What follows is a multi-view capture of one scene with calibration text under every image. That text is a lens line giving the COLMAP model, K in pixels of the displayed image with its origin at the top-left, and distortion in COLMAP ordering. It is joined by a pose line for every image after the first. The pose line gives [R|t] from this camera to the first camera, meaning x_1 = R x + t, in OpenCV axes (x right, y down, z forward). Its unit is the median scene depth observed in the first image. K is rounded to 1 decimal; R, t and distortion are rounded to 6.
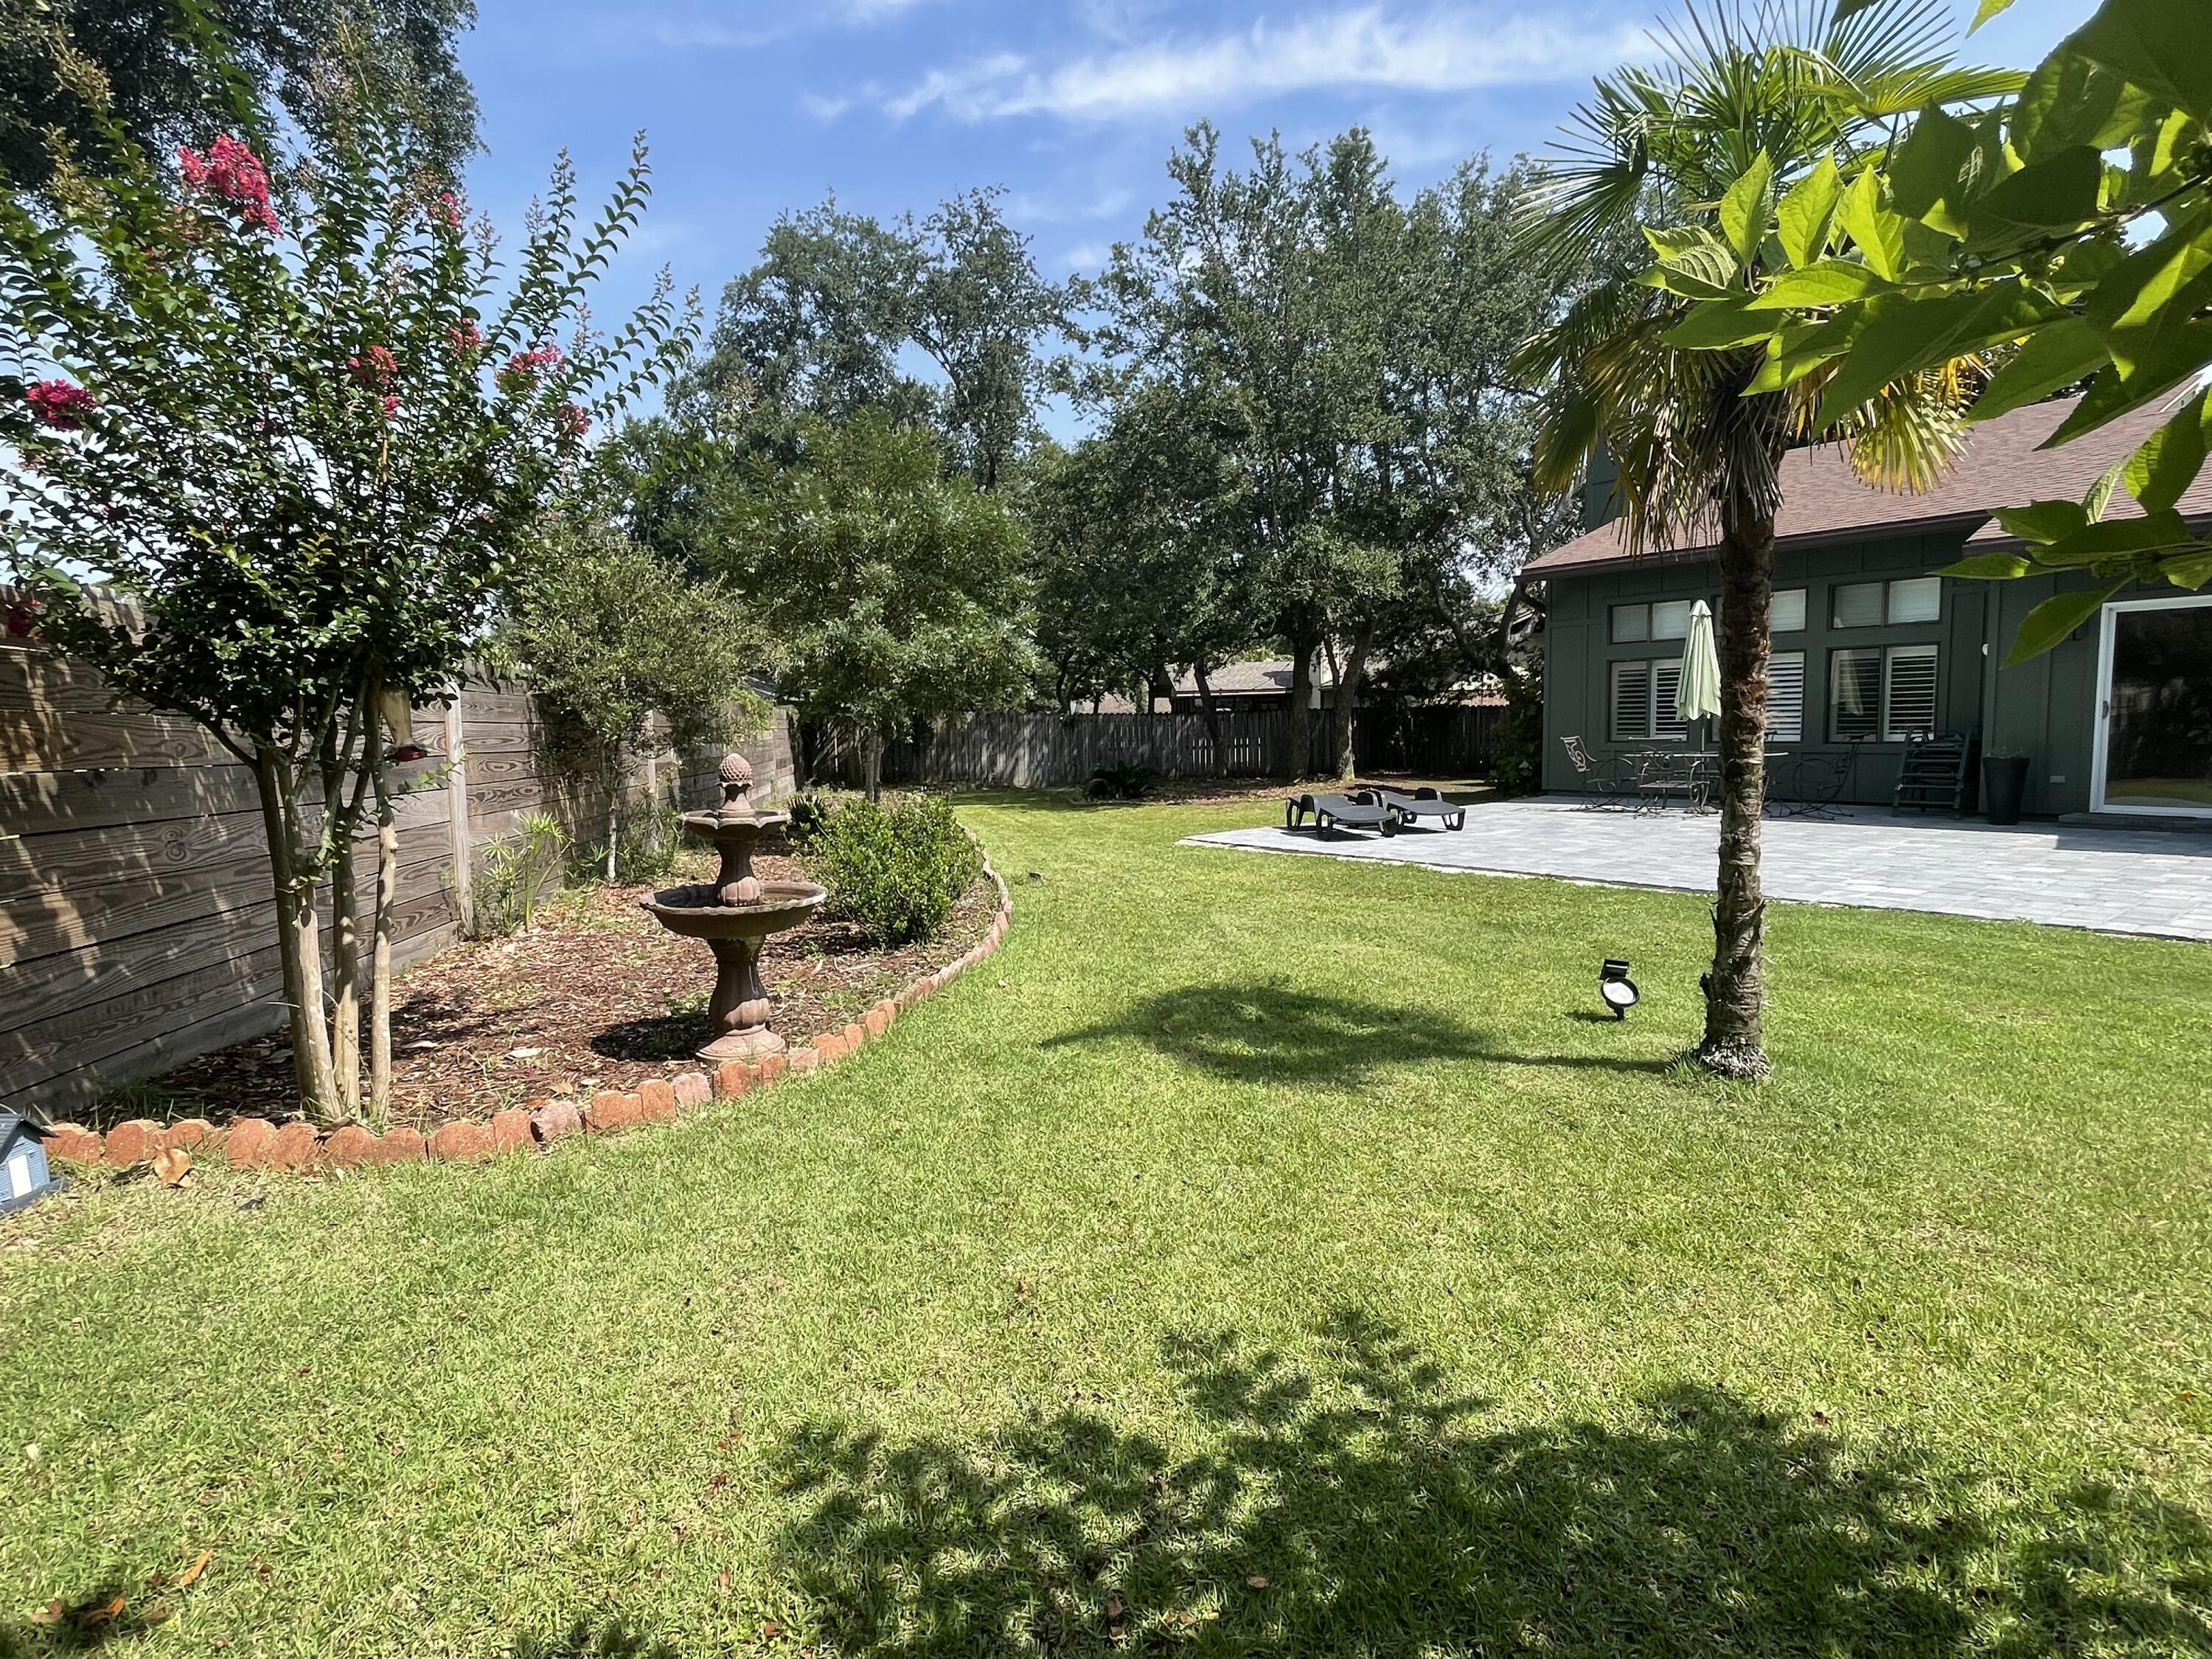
lens RADIAL K [[1110.6, 0, 1110.2], [0, 1110.6, 809.7], [0, 0, 1]] dist [0.018831, -0.044697]
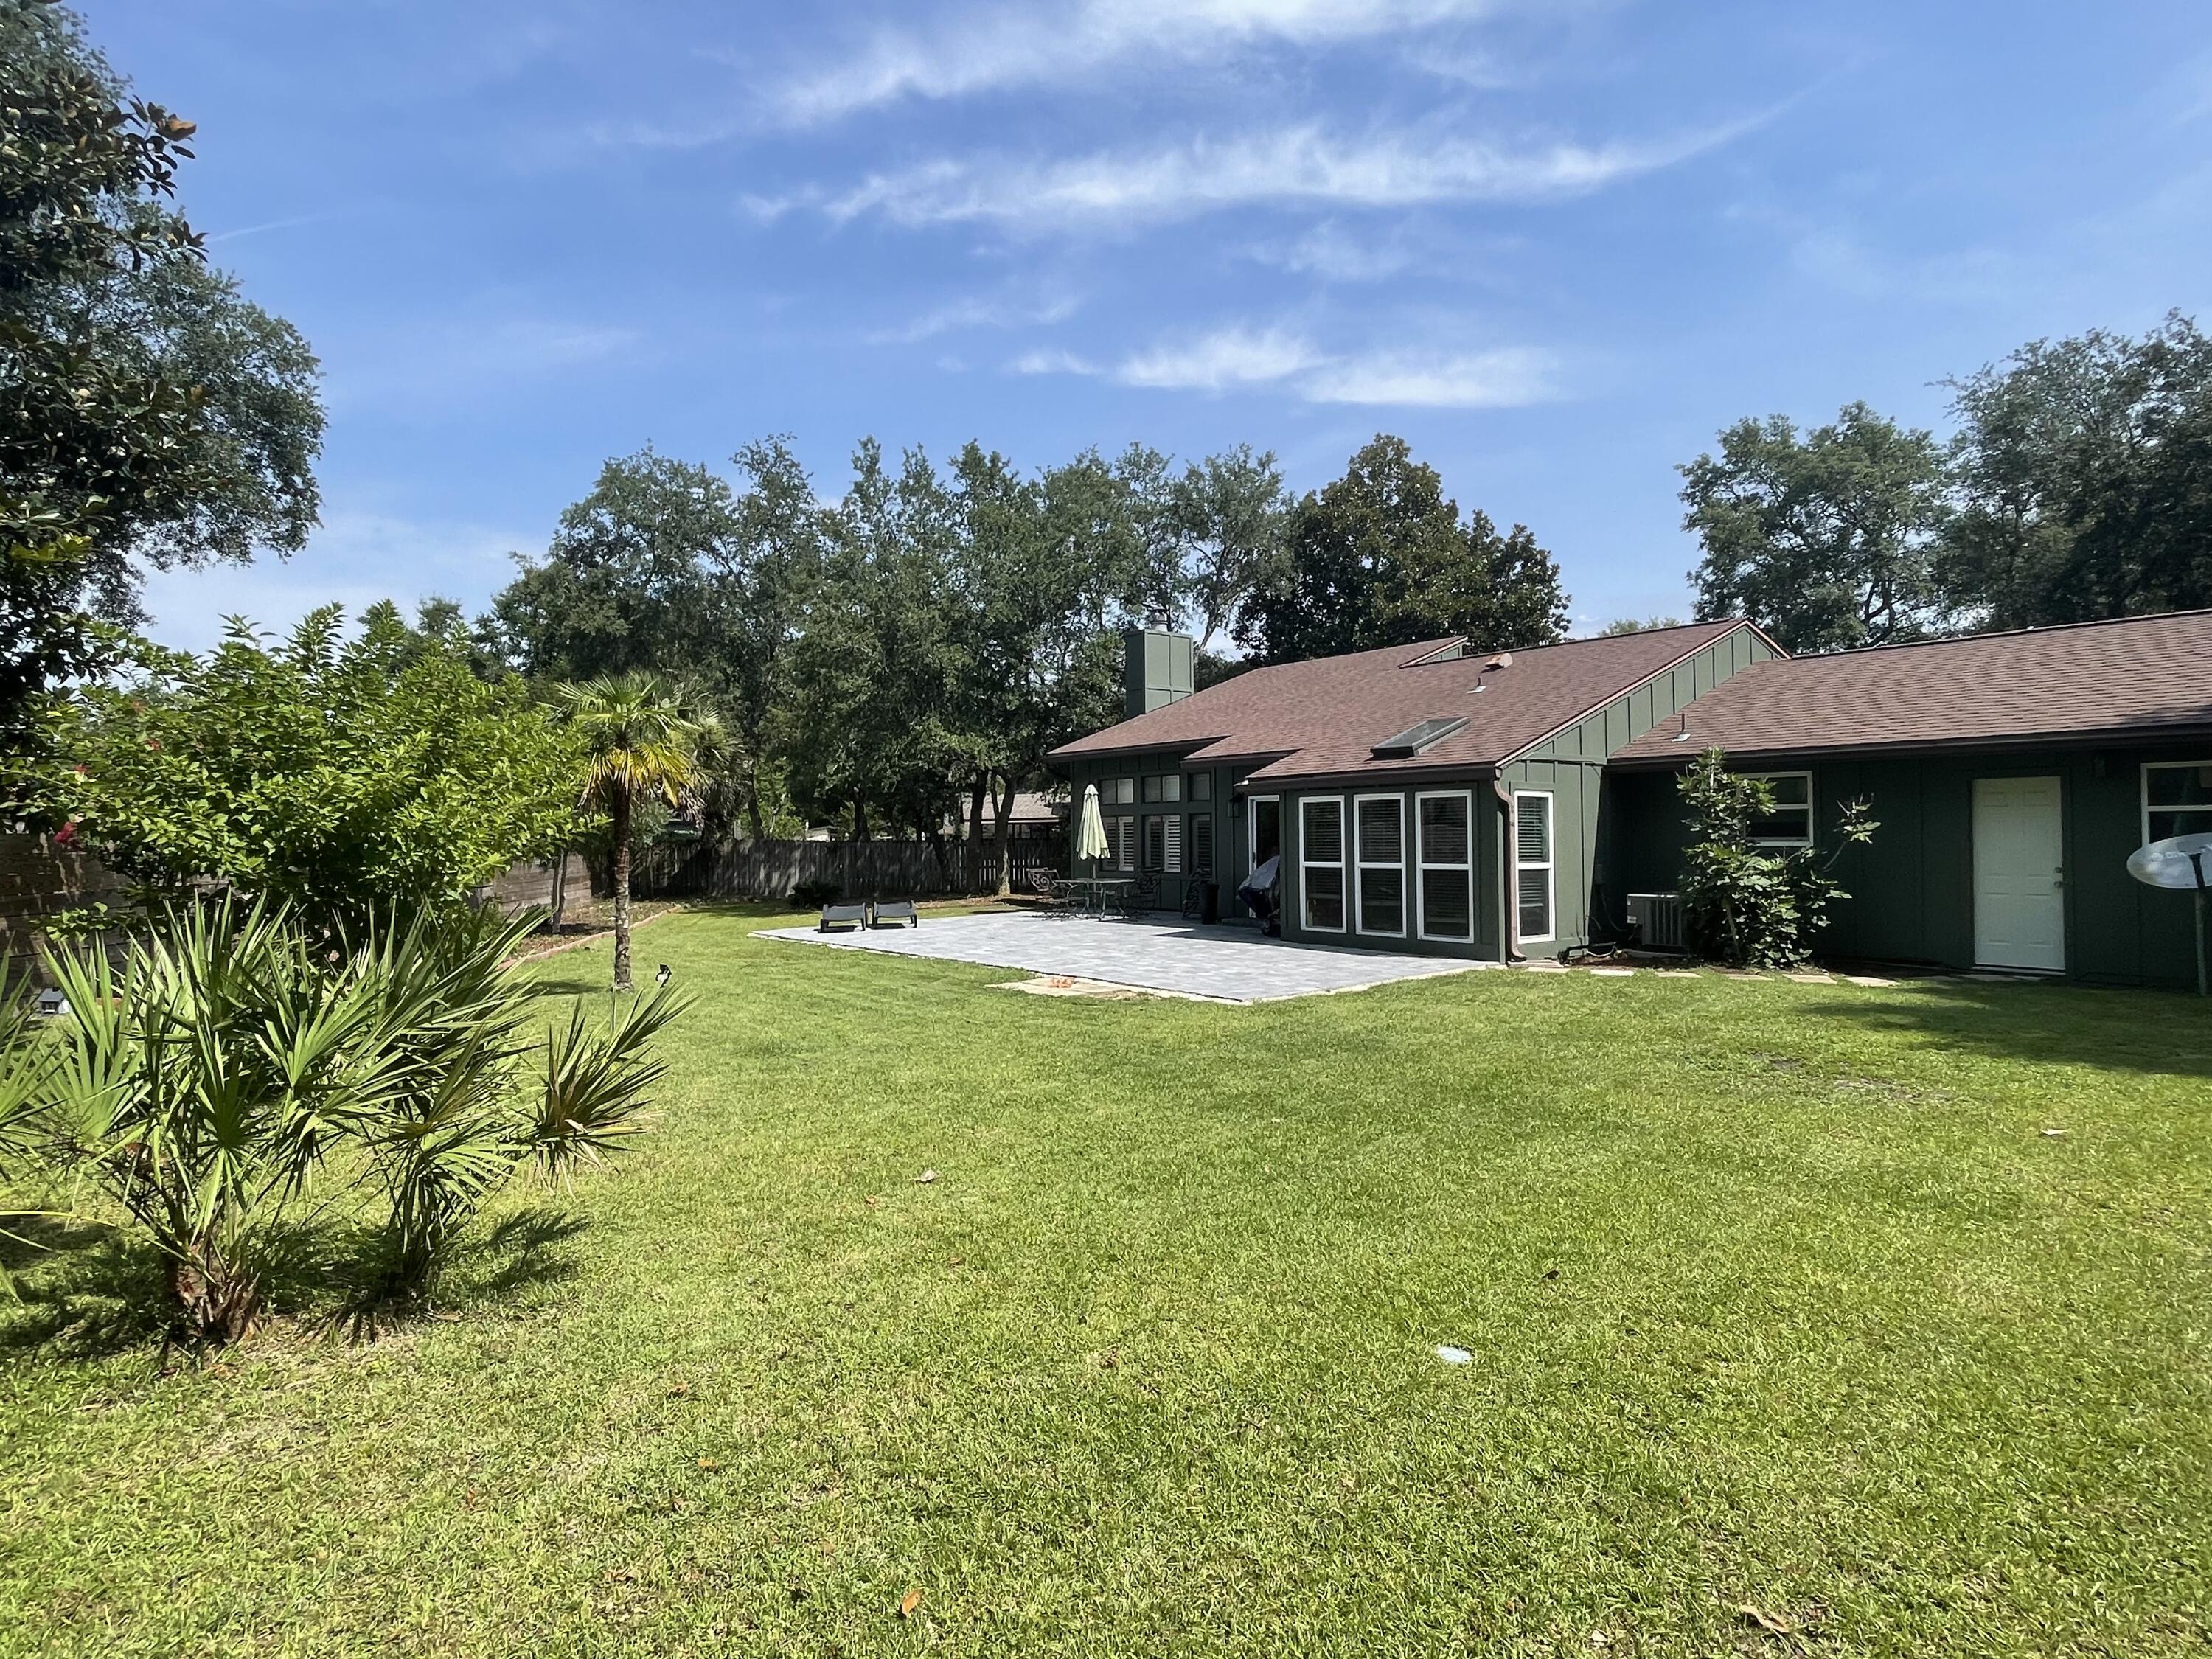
lens RADIAL K [[1215.1, 0, 1108.0], [0, 1215.1, 814.6], [0, 0, 1]] dist [0.022042, -0.000793]
pose [[0.999668, 0.008817, 0.024224, 0.425334], [-0.006631, 0.996021, -0.088877, 0.008719], [-0.024911, 0.088686, 0.995748, -0.671613]]
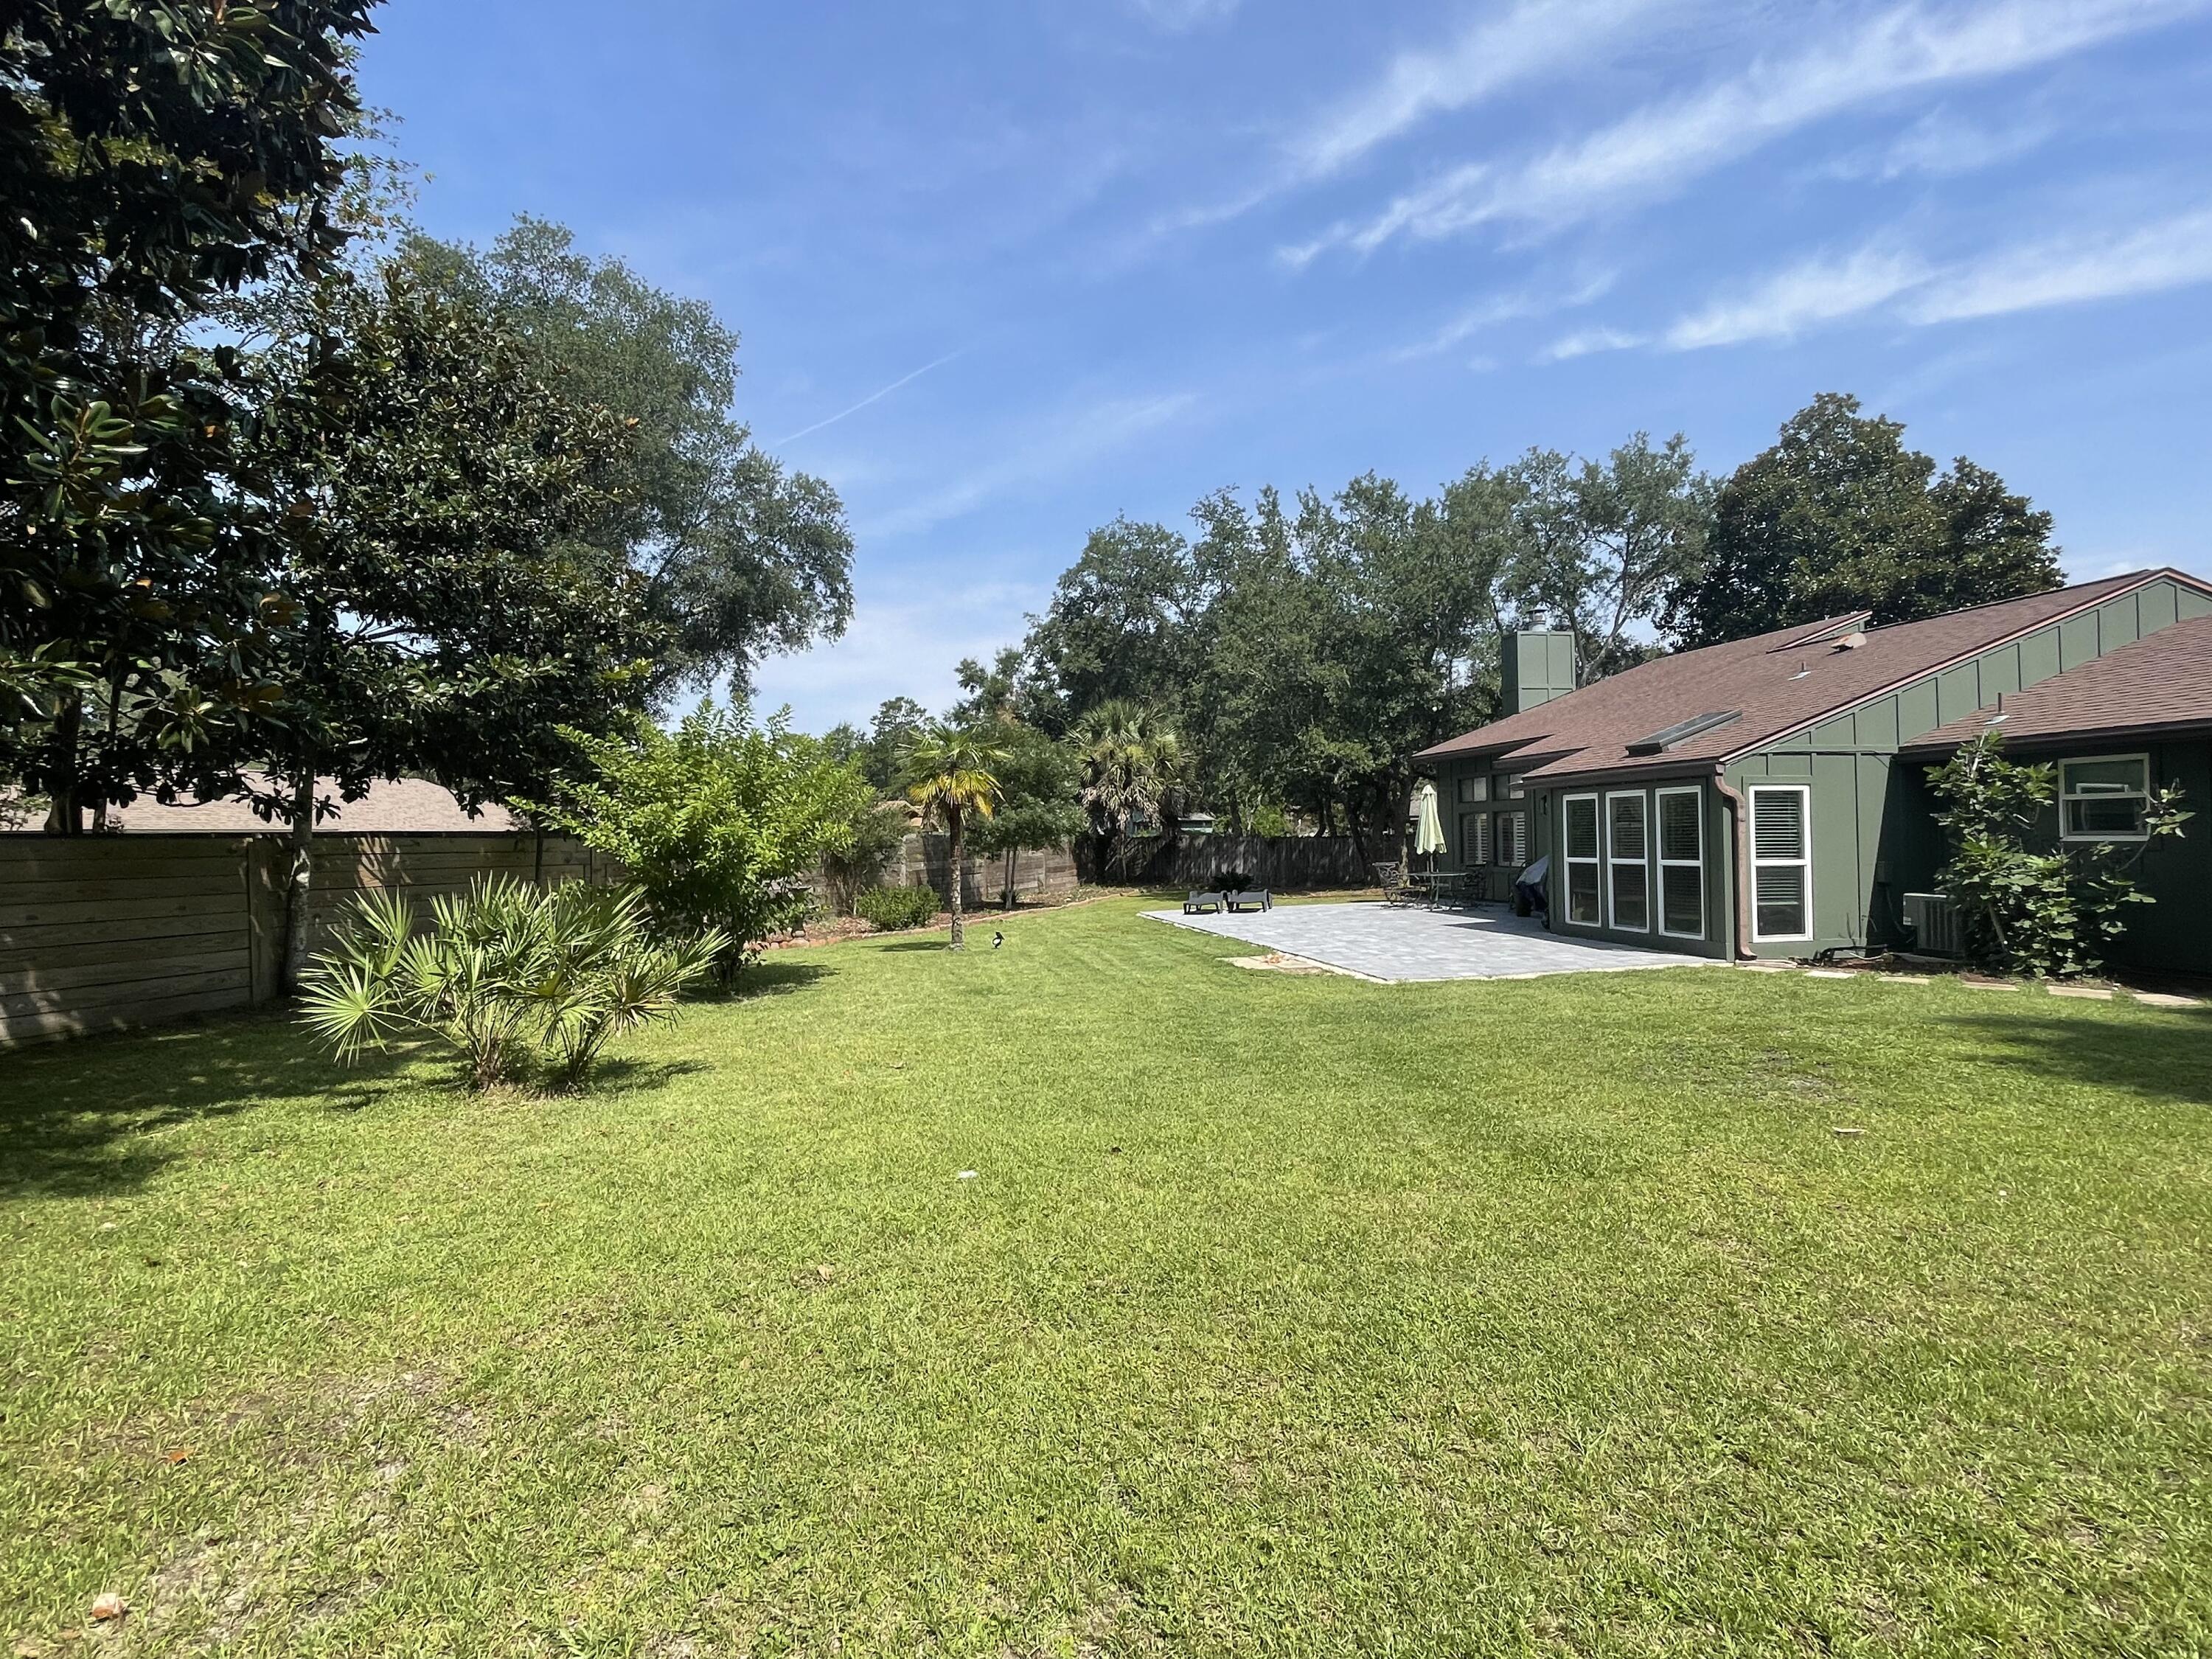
lens RADIAL K [[1134.3, 0, 1106.0], [0, 1134.3, 829.5], [0, 0, 1]] dist [0.055255, -0.019209]
pose [[0.901336, 0.000219, -0.433120, 0.721674], [-0.030581, 0.997536, -0.063137, 0.007450], [0.432039, 0.070153, 0.899122, -0.739499]]
